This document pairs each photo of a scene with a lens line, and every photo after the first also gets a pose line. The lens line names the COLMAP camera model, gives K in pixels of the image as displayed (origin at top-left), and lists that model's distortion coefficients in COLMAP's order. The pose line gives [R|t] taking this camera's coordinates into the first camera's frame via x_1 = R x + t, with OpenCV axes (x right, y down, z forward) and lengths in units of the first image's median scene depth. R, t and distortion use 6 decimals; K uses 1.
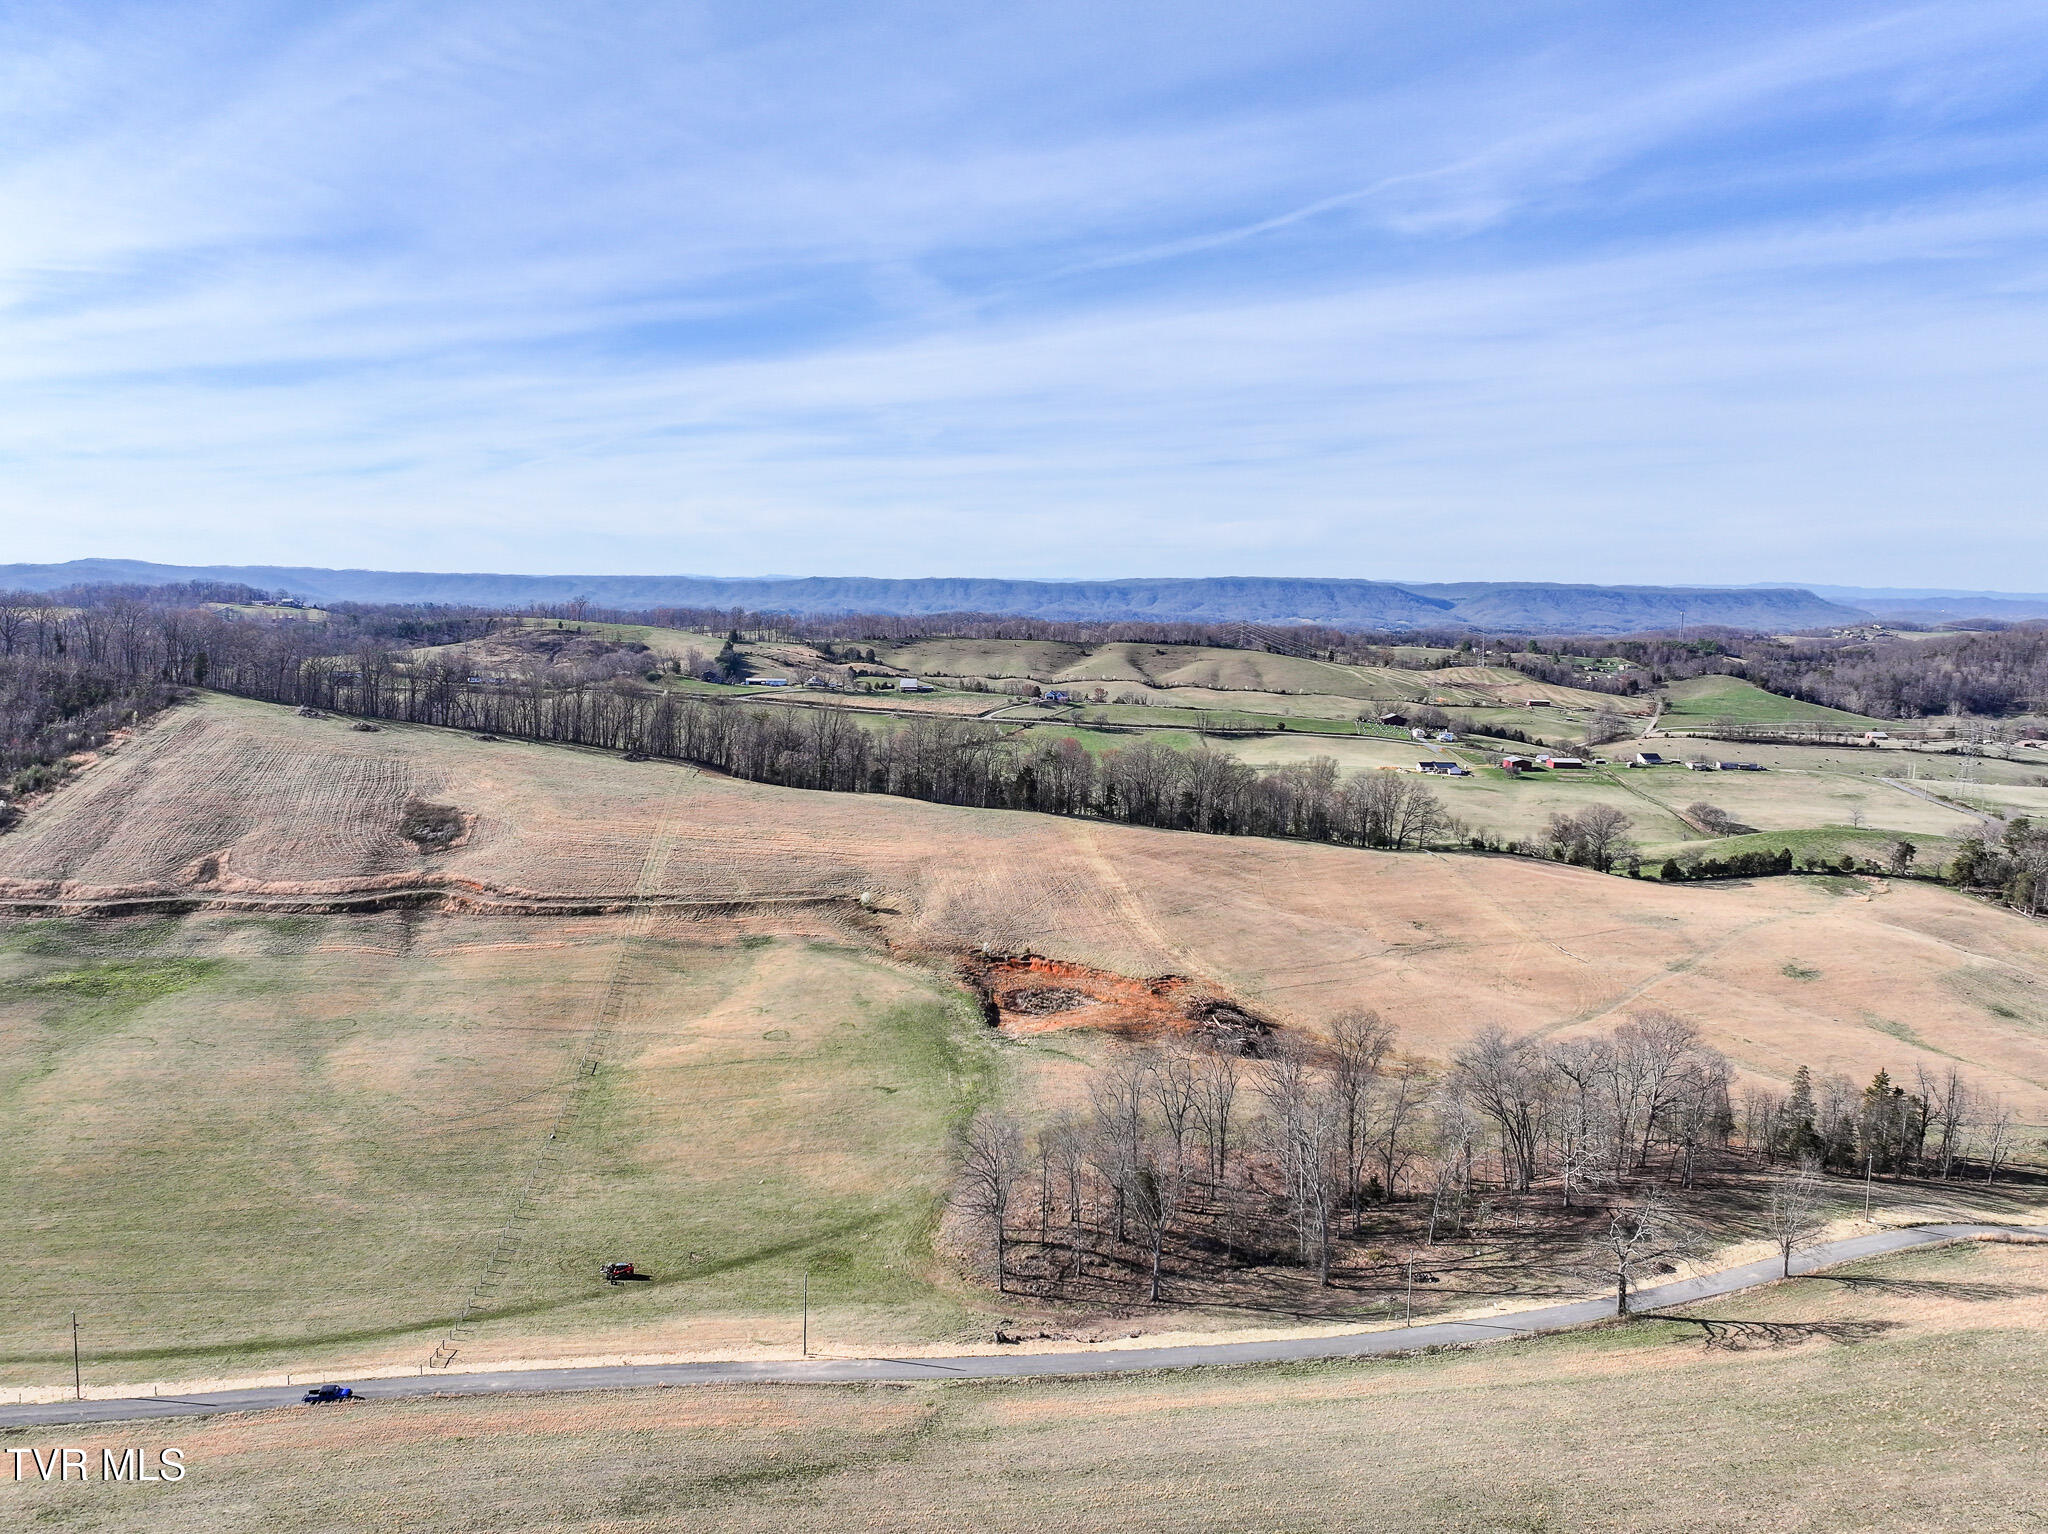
lens RADIAL K [[1433.5, 0, 1032.1], [0, 1433.5, 758.5], [0, 0, 1]] dist [0.000992, 0.010563]
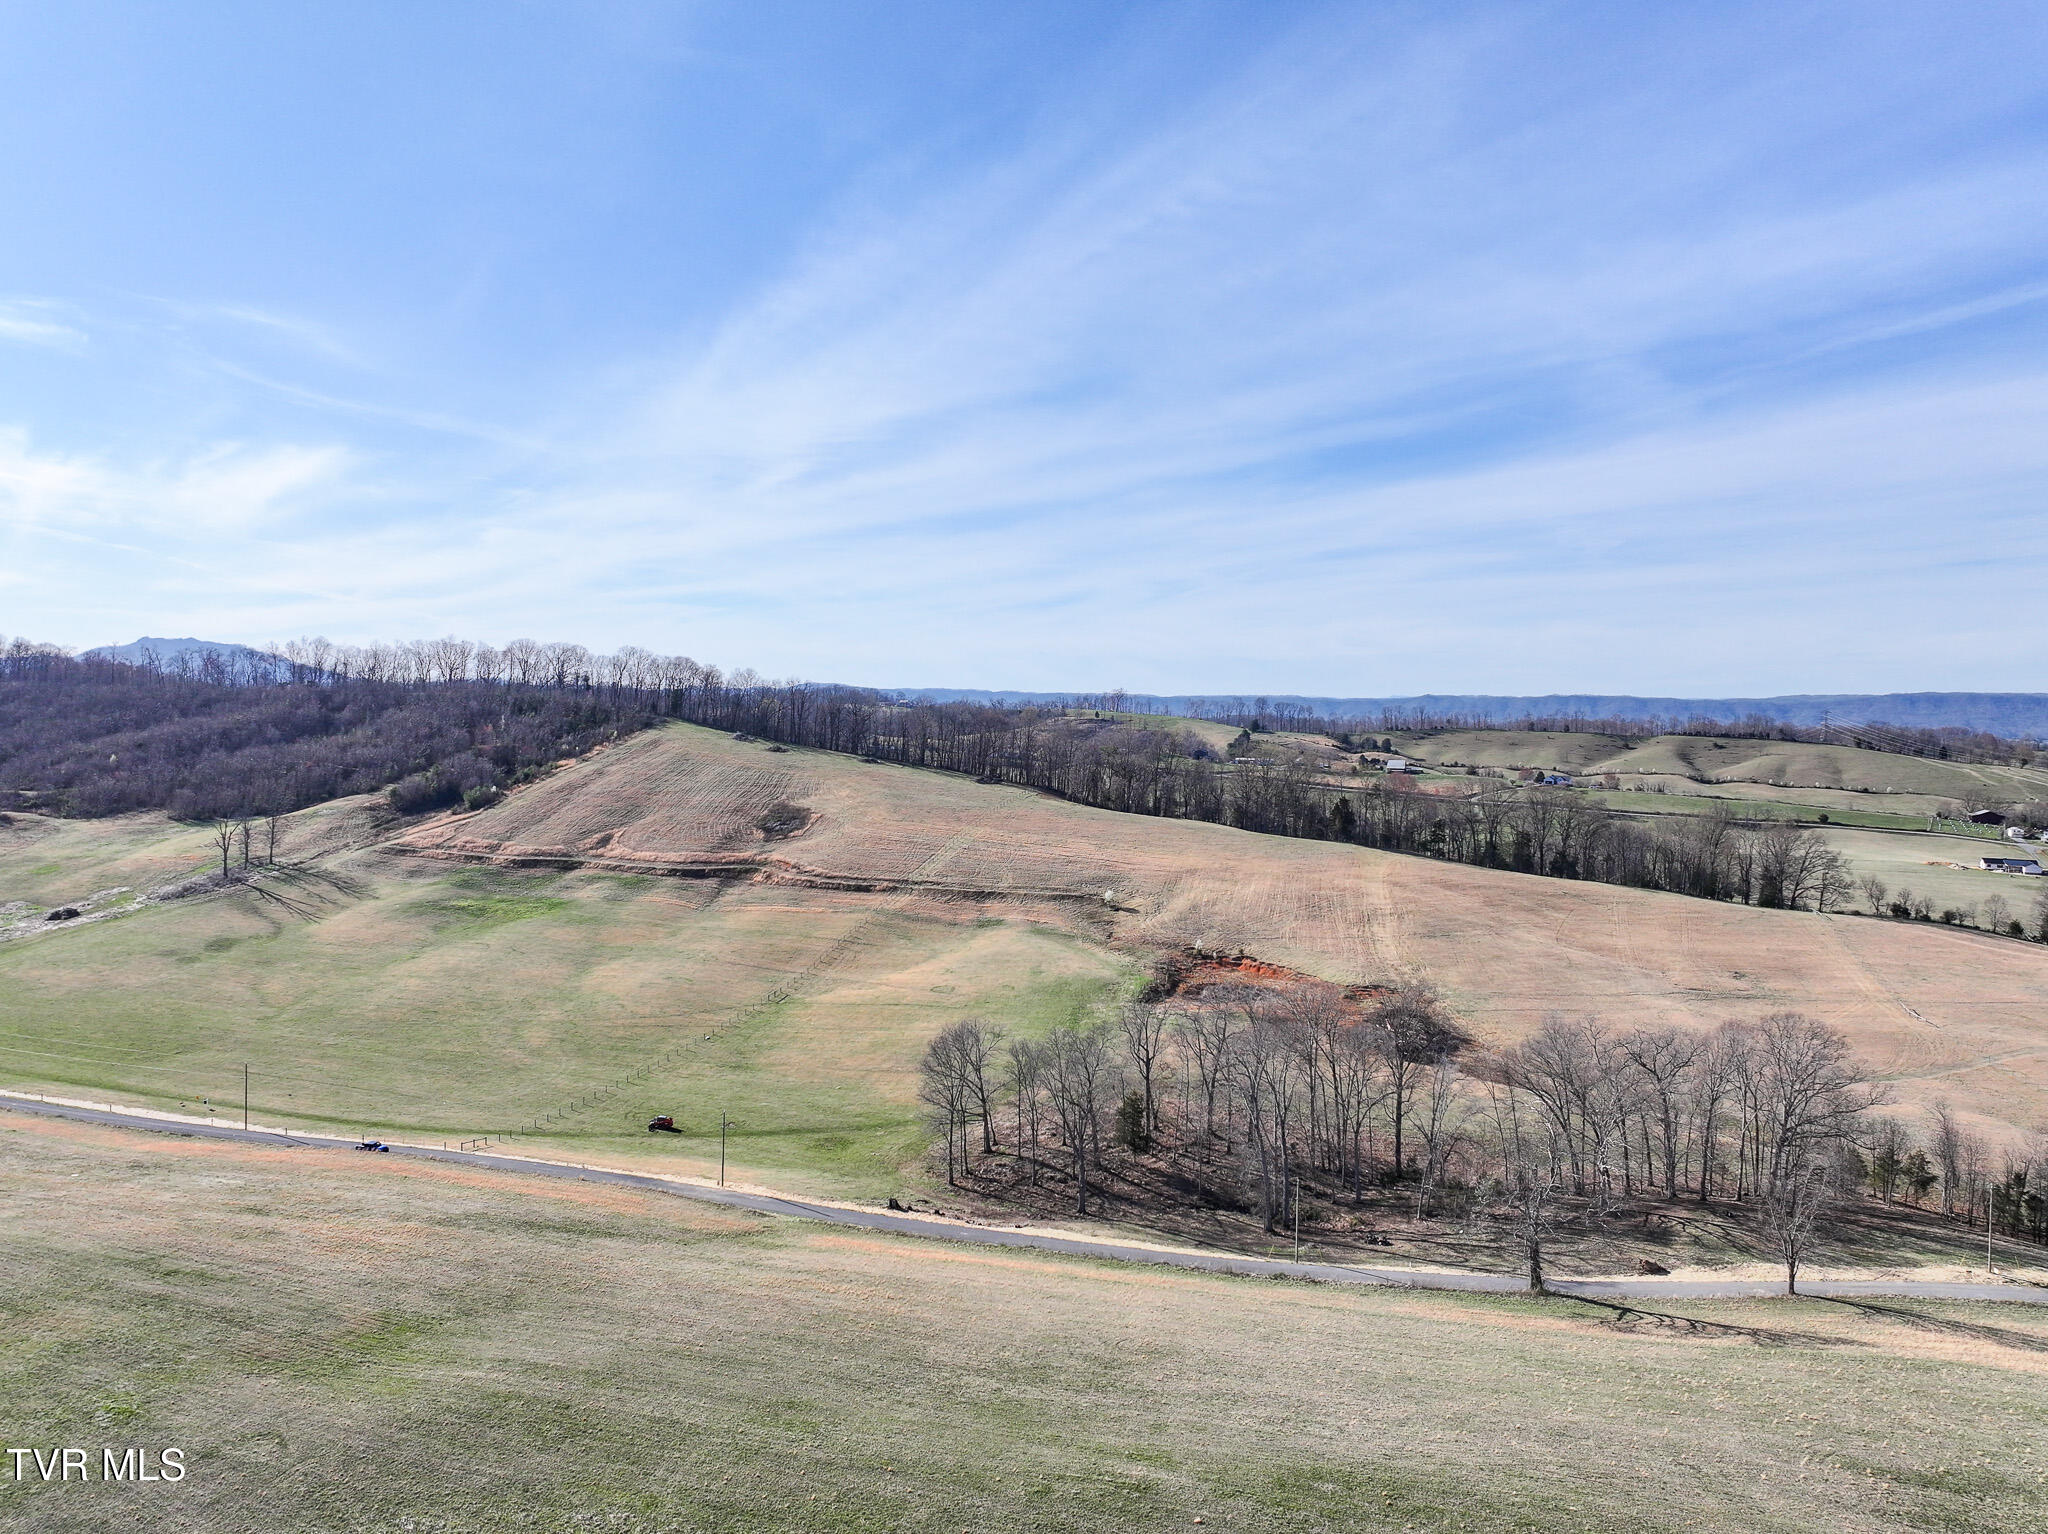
lens RADIAL K [[1433.5, 0, 1034.9], [0, 1433.5, 777.7], [0, 0, 1]] dist [0.000992, 0.010563]
pose [[0.910011, 0.019080, -0.414146, 0.279178], [-0.048693, 0.996945, -0.061065, 0.082765], [0.411715, 0.075736, 0.908160, 0.032938]]
